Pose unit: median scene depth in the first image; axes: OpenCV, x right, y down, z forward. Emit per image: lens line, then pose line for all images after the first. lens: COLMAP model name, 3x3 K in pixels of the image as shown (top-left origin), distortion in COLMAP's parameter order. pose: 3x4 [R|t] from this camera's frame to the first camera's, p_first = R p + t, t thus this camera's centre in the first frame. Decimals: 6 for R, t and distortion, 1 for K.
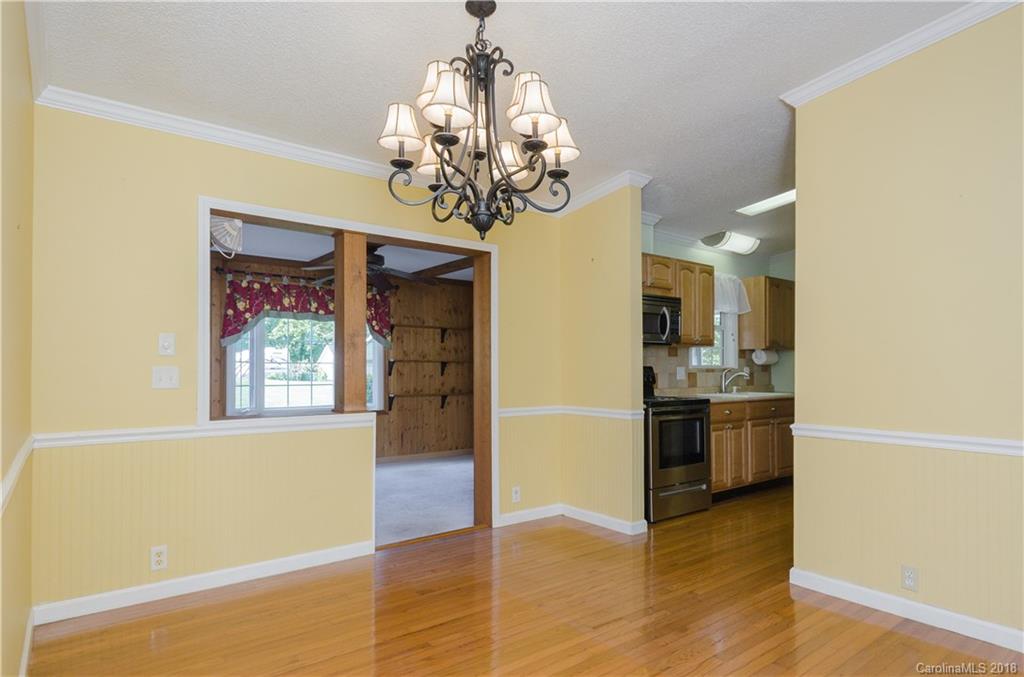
lens RADIAL K [[571.5, 0, 513.3], [0, 571.5, 366.0], [0, 0, 1]] dist [0.003016, 0.001310]
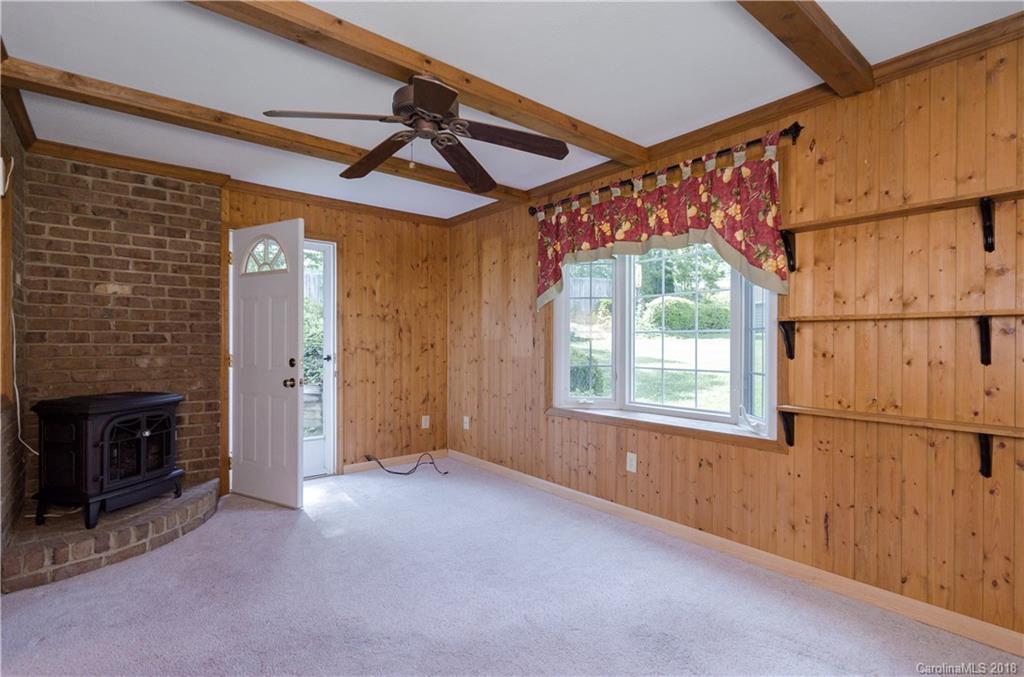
lens RADIAL K [[505.4, 0, 515.6], [0, 505.4, 349.7], [0, 0, 1]] dist [0.000148, 0.000261]
pose [[0.040882, 0.011640, -0.999096, 0.145666], [-0.002752, 0.999930, 0.011537, 0.008417], [0.999160, 0.002278, 0.040911, 0.889331]]
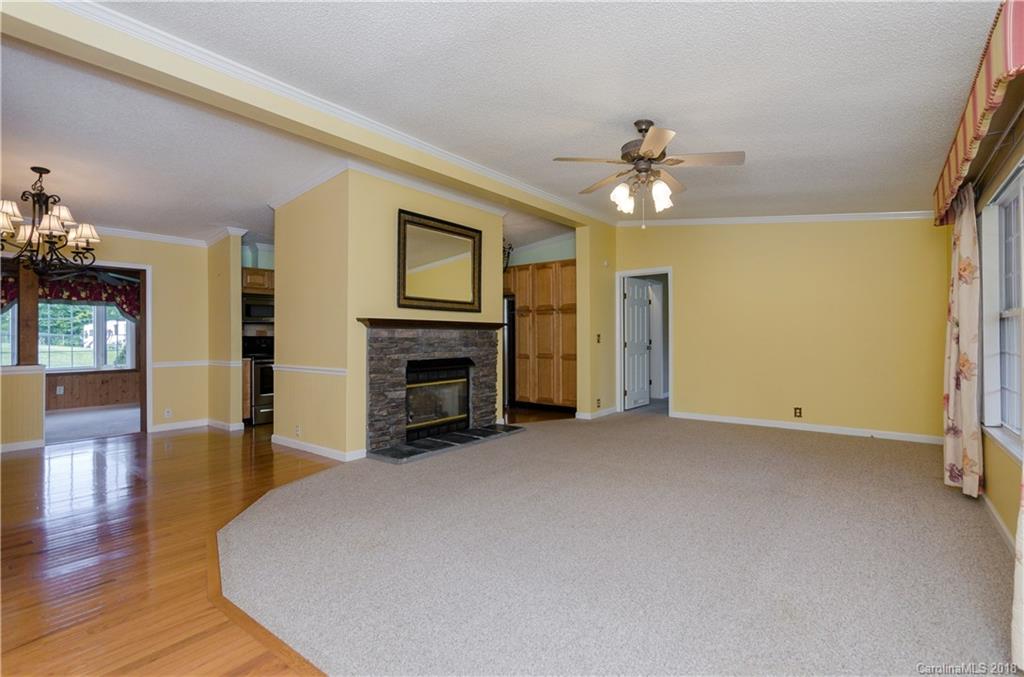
lens RADIAL K [[478.1, 0, 515.8], [0, 478.1, 333.7], [0, 0, 1]] dist [-0.000723, -0.000020]
pose [[0.966334, -0.005209, 0.257237, 0.415228], [0.005860, 0.999981, -0.001765, -0.000532], [-0.257223, 0.003213, 0.966347, -0.412264]]
